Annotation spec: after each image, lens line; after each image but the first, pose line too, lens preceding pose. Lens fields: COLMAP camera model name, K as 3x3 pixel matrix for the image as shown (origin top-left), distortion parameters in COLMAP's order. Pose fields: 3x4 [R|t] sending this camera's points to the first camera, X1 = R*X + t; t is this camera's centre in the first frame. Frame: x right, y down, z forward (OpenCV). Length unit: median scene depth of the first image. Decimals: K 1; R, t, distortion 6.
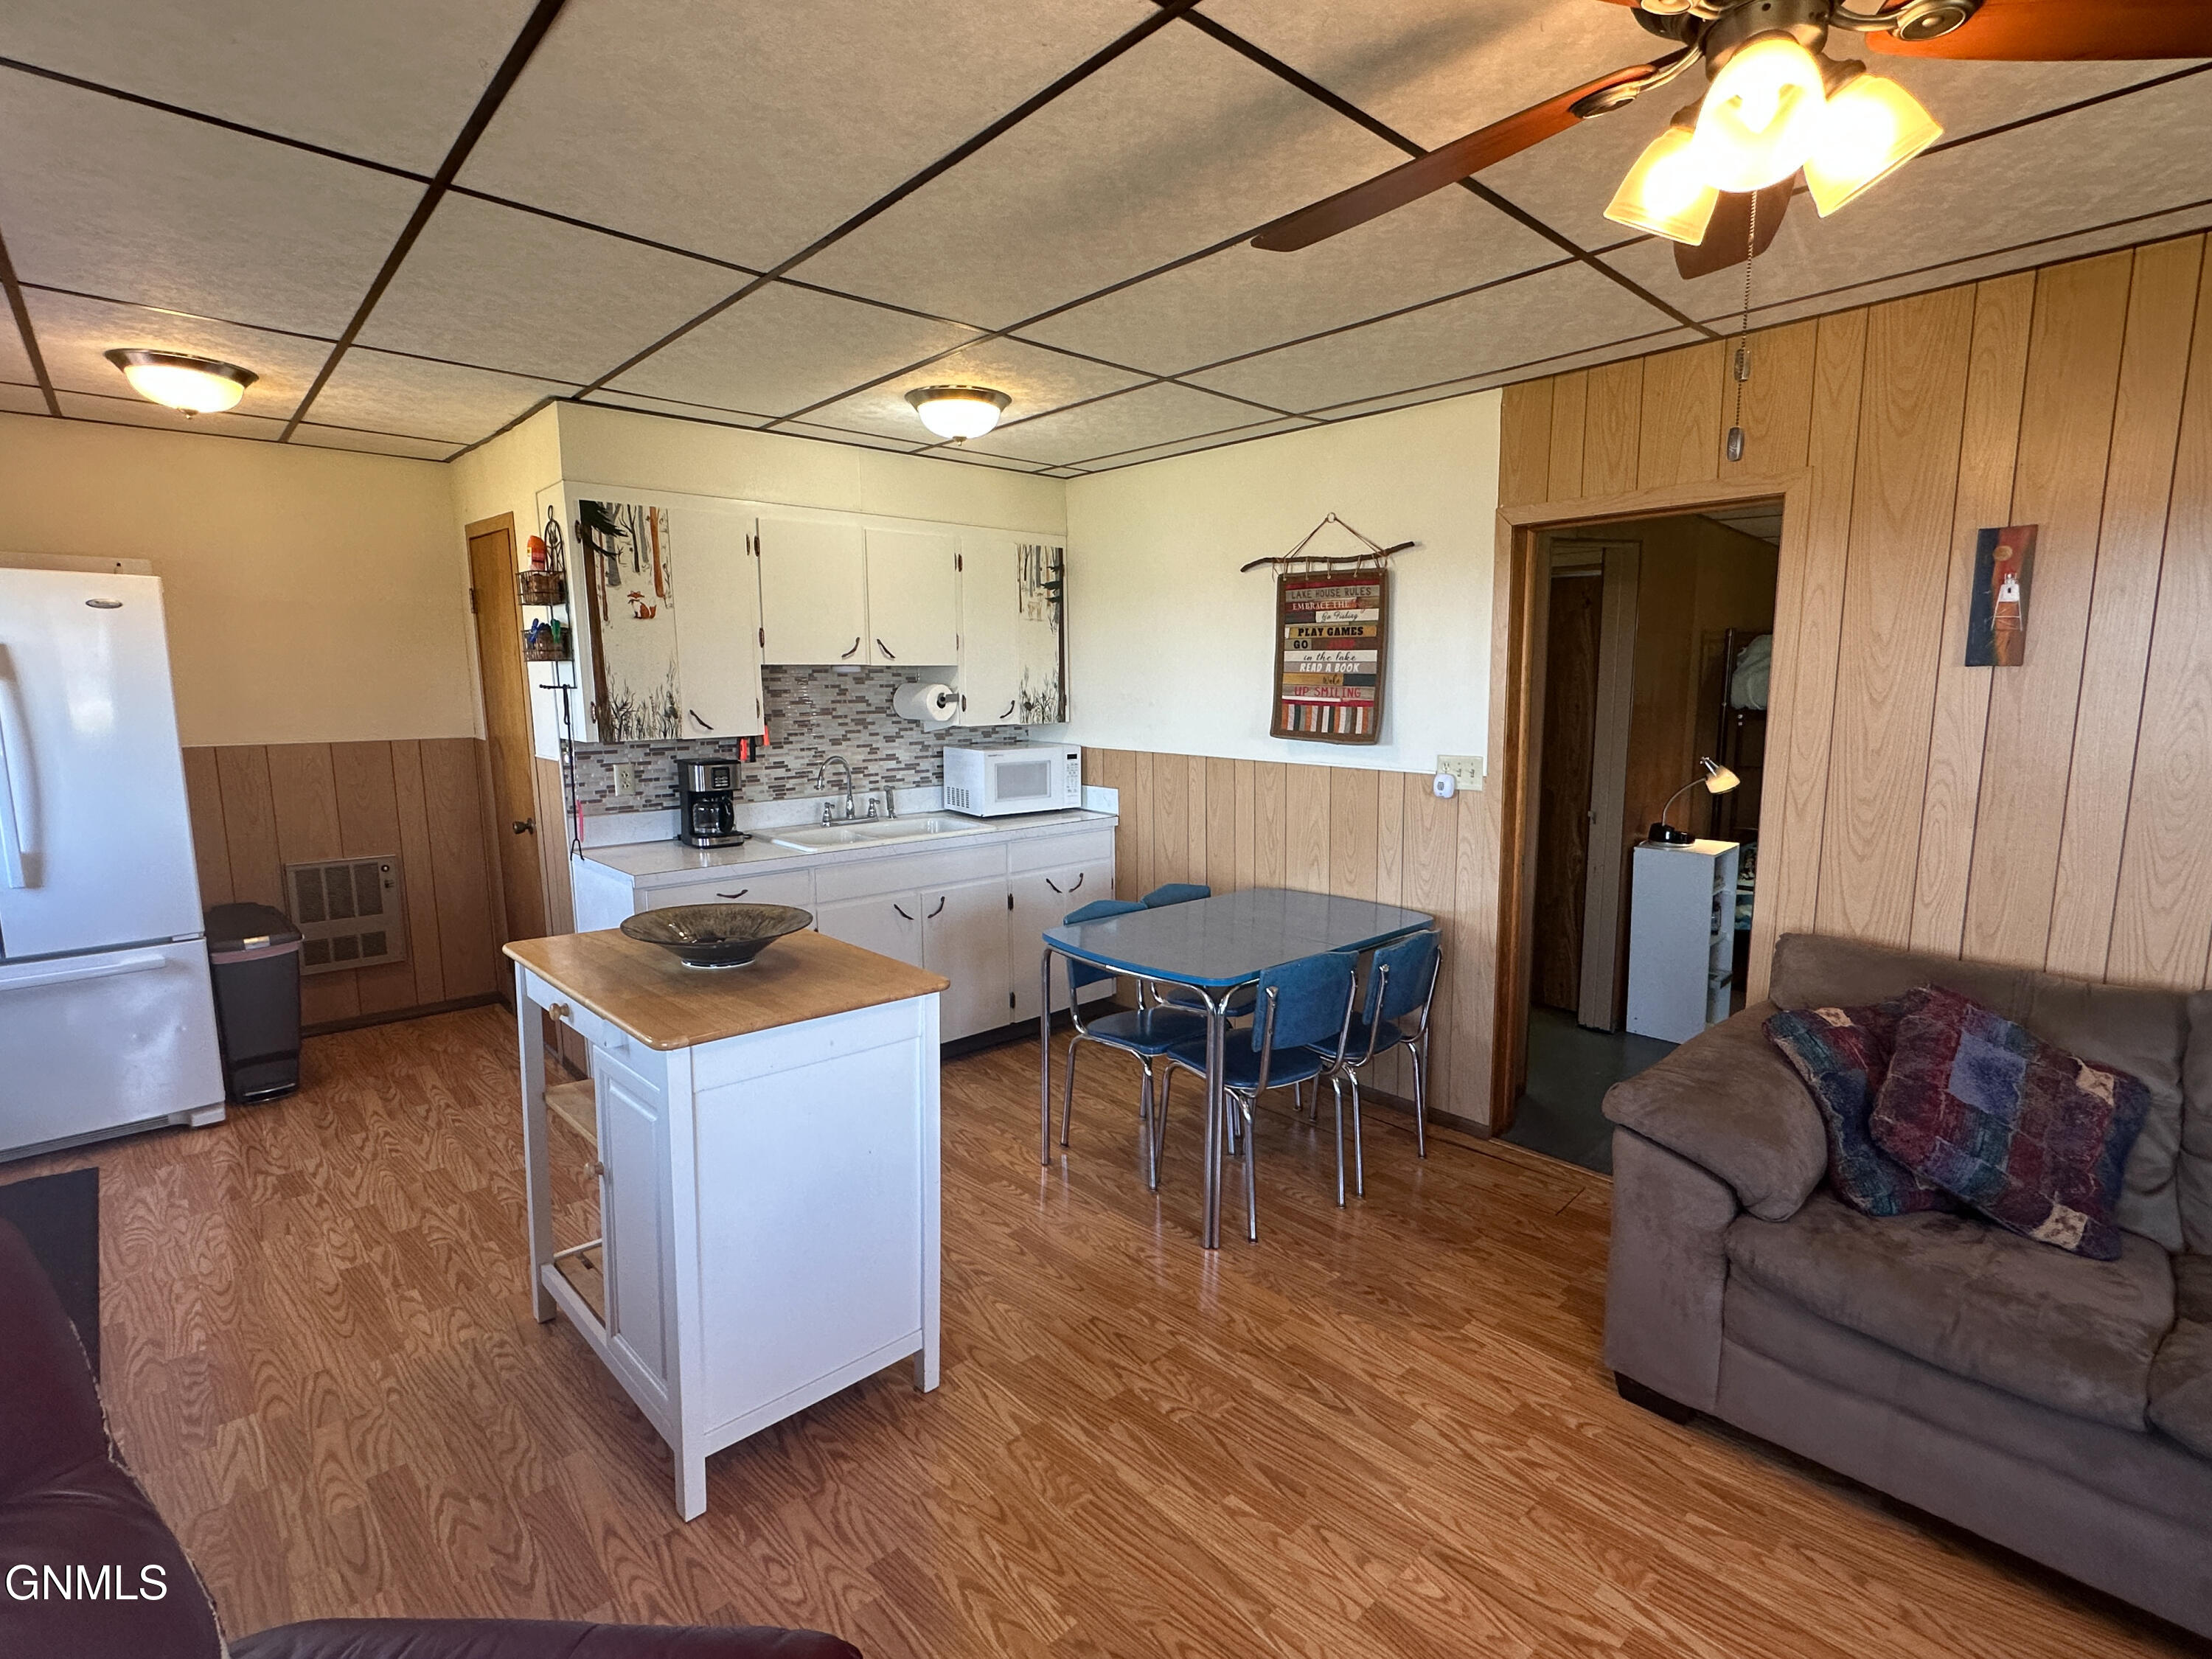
lens RADIAL K [[1033.6, 0, 1099.6], [0, 1033.6, 836.1], [0, 0, 1]] dist [-0.004574, 0.000901]
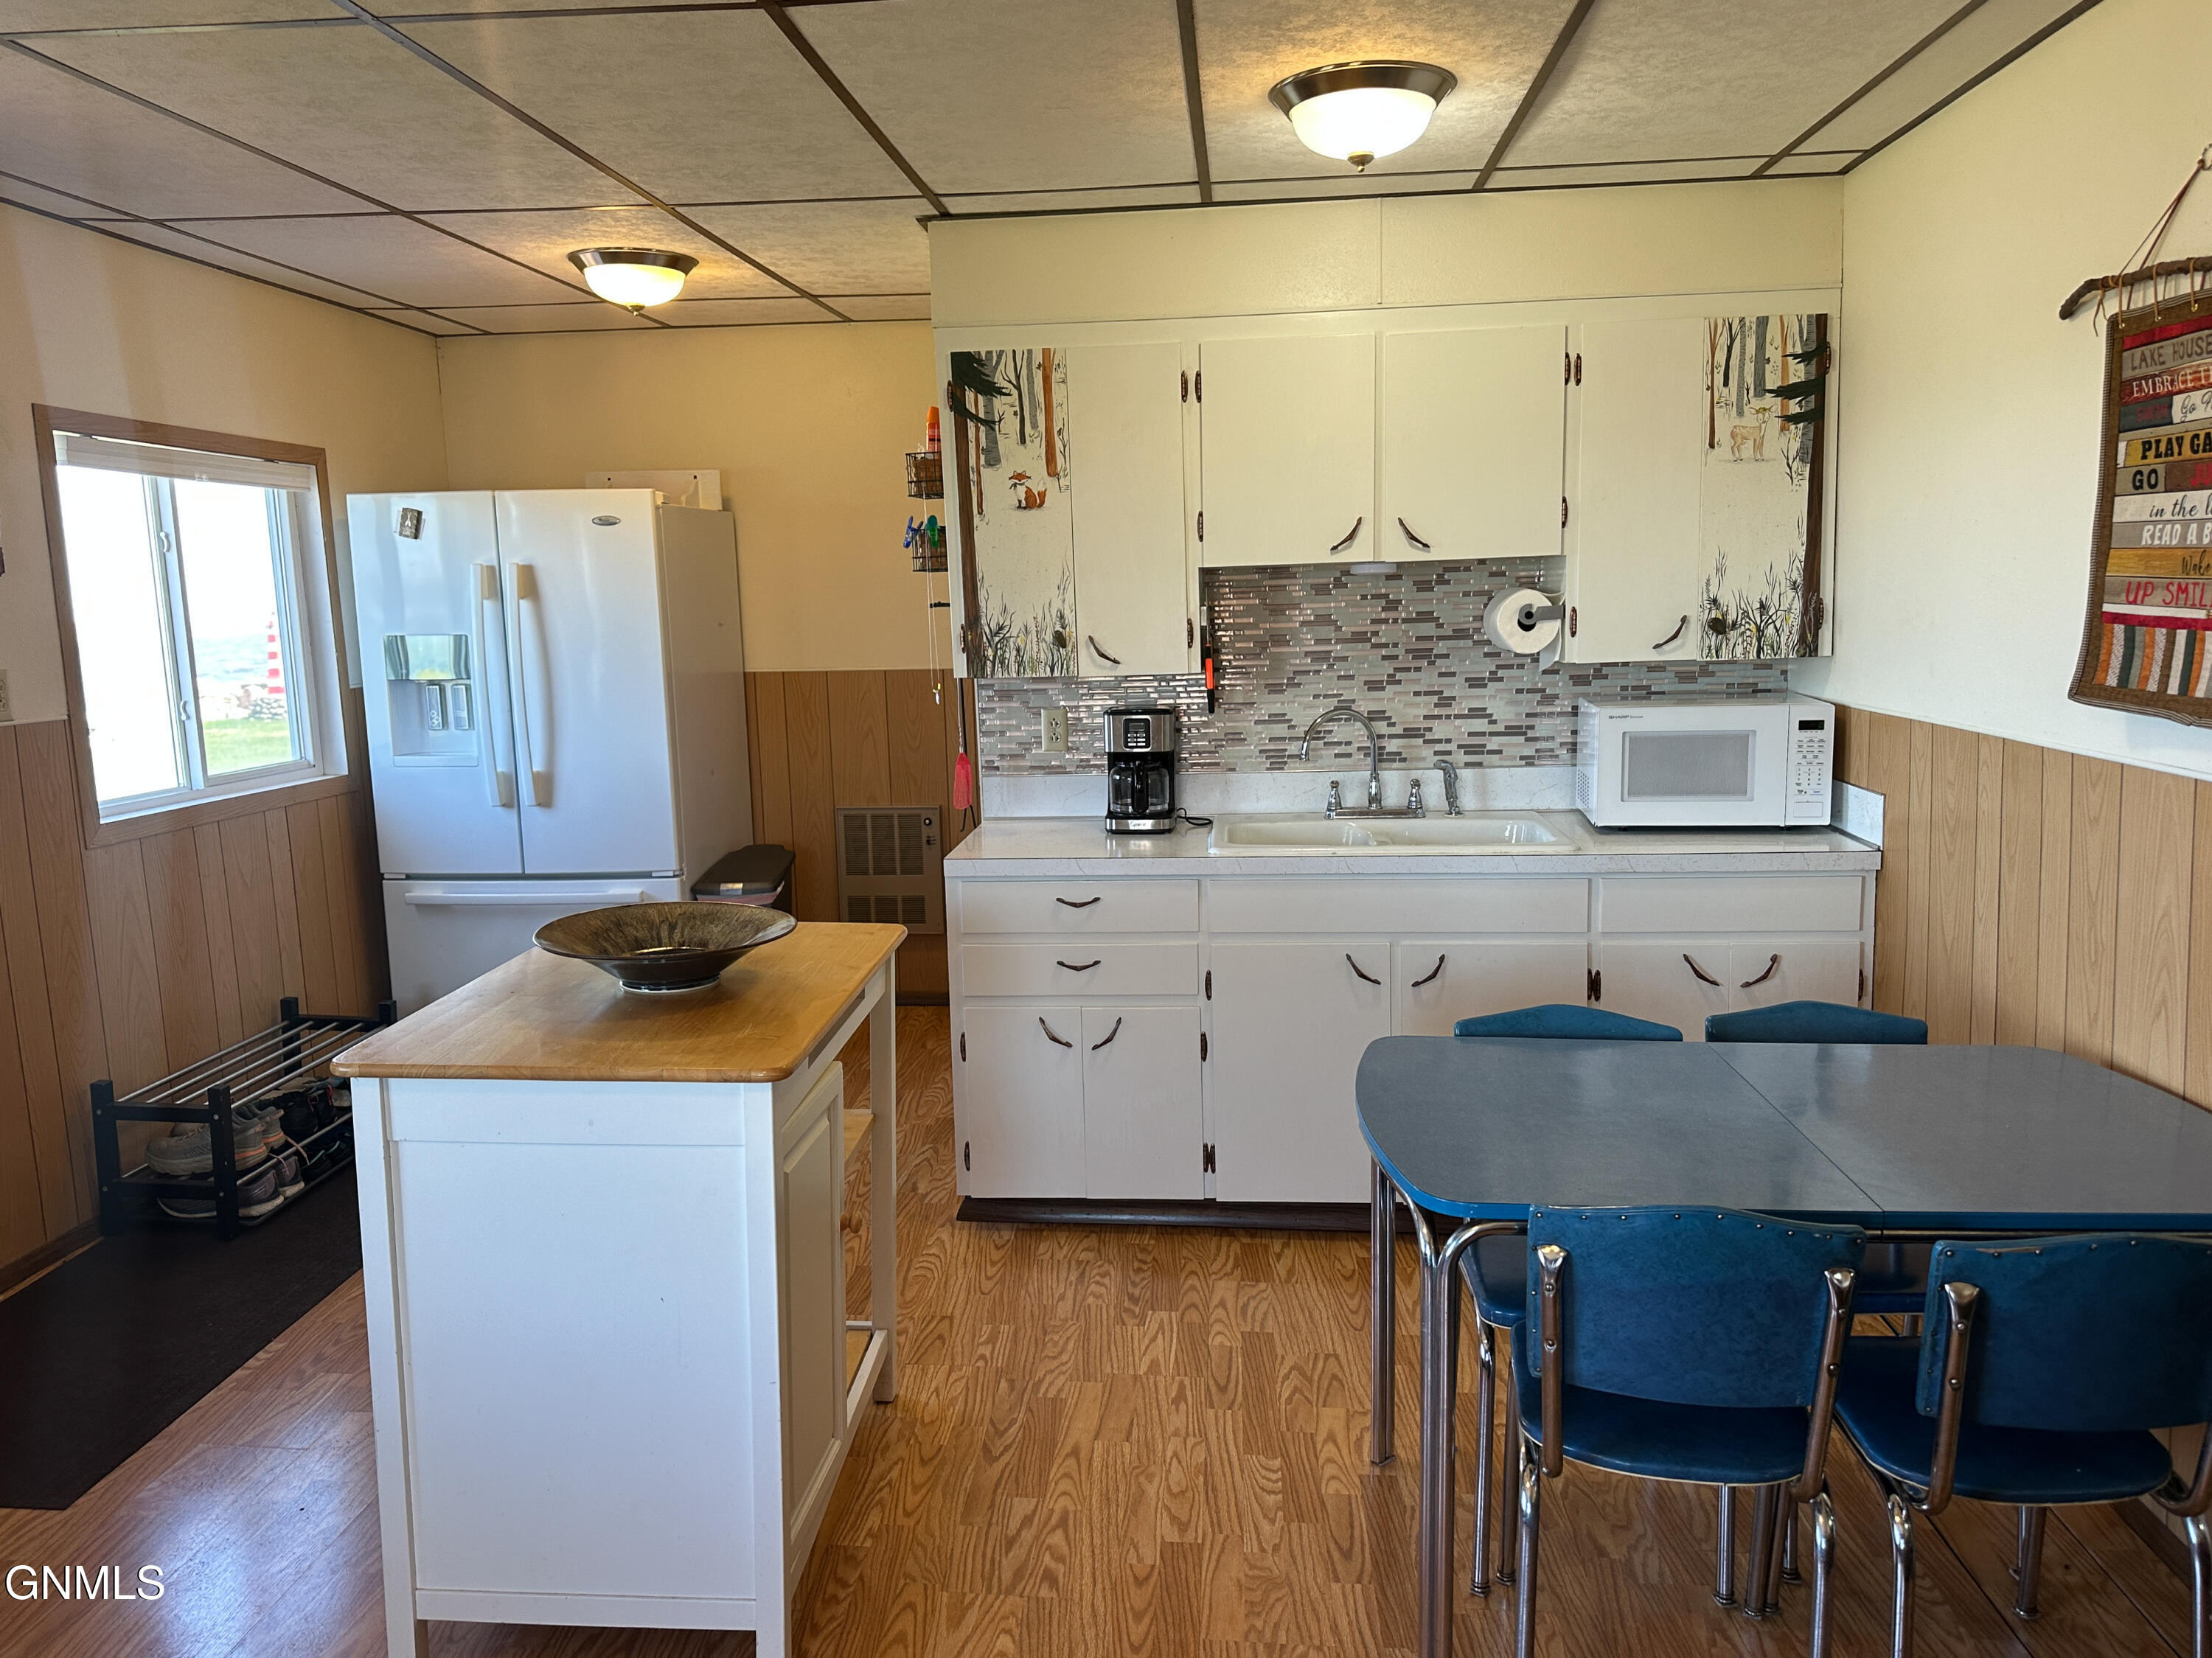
lens RADIAL K [[1568.7, 0, 1113.8], [0, 1568.7, 824.4], [0, 0, 1]] dist [0.063111, -0.072986]
pose [[0.687404, 0.091480, -0.720490, 0.392141], [-0.087807, 0.995227, 0.042588, -0.040367], [0.720947, 0.033989, 0.692156, 0.275593]]
